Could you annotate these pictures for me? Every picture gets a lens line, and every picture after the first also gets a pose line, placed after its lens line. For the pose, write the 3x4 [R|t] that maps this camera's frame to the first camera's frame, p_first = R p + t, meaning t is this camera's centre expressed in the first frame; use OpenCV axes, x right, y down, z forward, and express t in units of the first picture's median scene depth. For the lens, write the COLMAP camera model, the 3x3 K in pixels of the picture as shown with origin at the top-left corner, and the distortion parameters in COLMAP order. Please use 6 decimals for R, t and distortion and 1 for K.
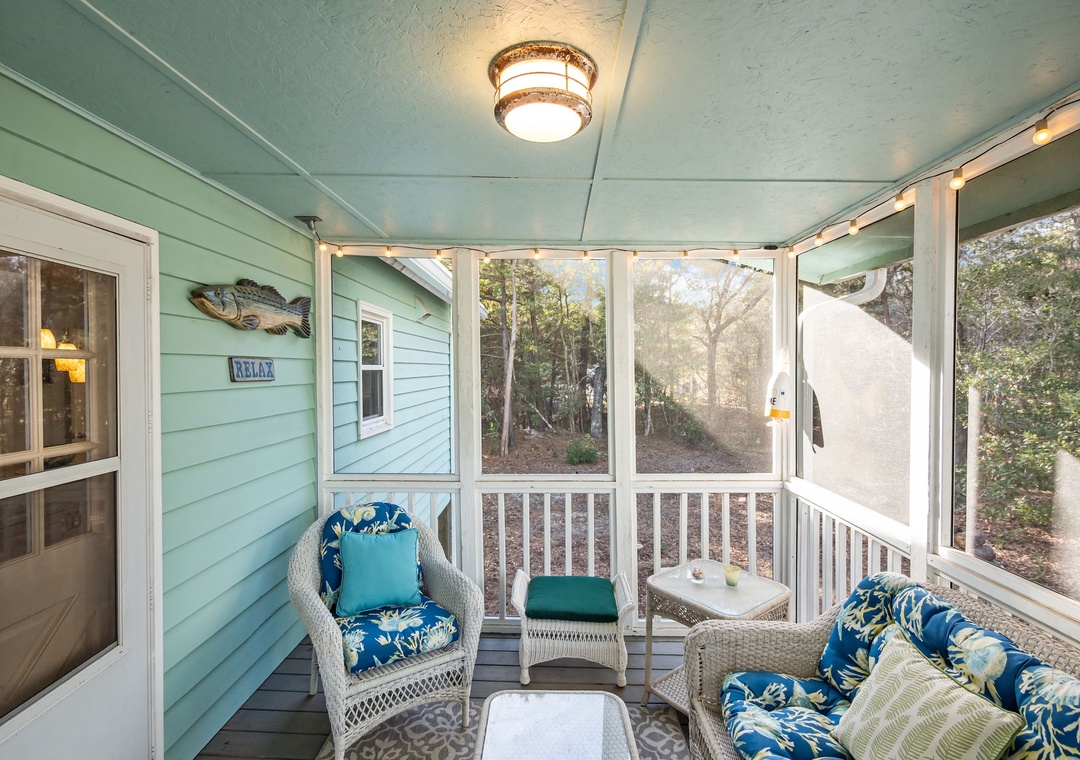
lens RADIAL K [[525.9, 0, 576.6], [0, 525.9, 375.8], [0, 0, 1]] dist [0.001542, -0.000080]
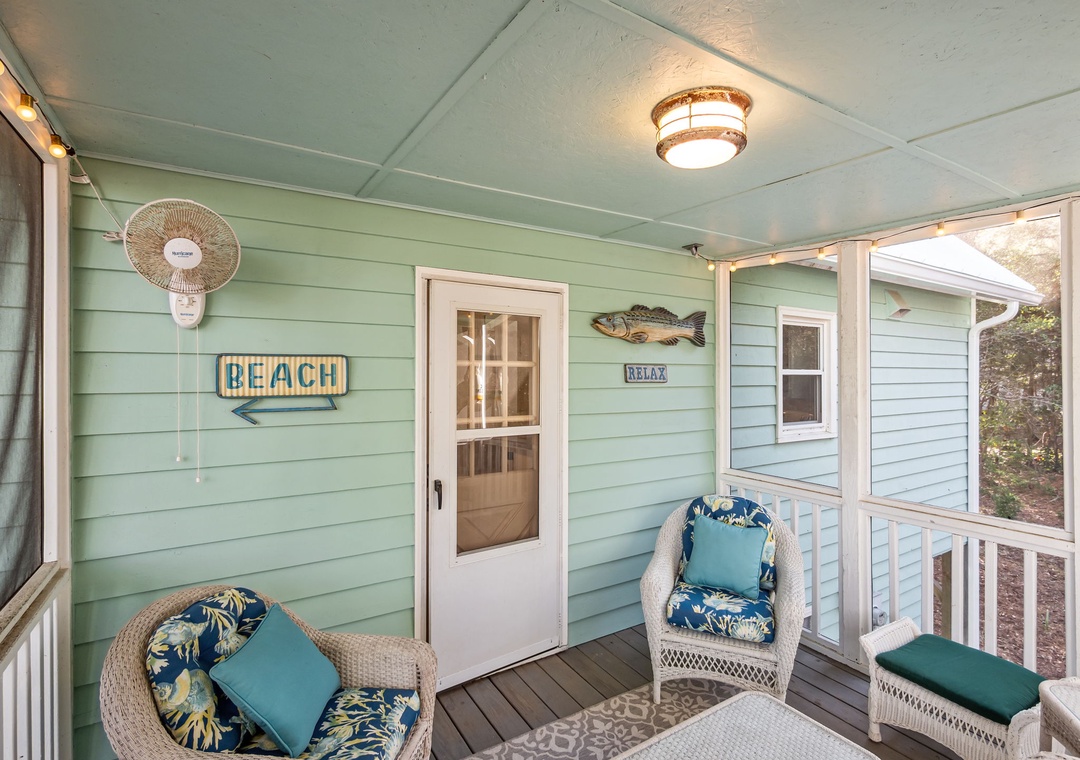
lens RADIAL K [[573.7, 0, 540.0], [0, 573.7, 380.0], [0, 0, 1]] dist [-0.002362, -0.000643]
pose [[0.514158, 0.014585, -0.857571, 0.476946], [-0.015398, 0.999851, 0.007773, -0.002694], [0.857557, 0.009209, 0.514307, 0.050061]]
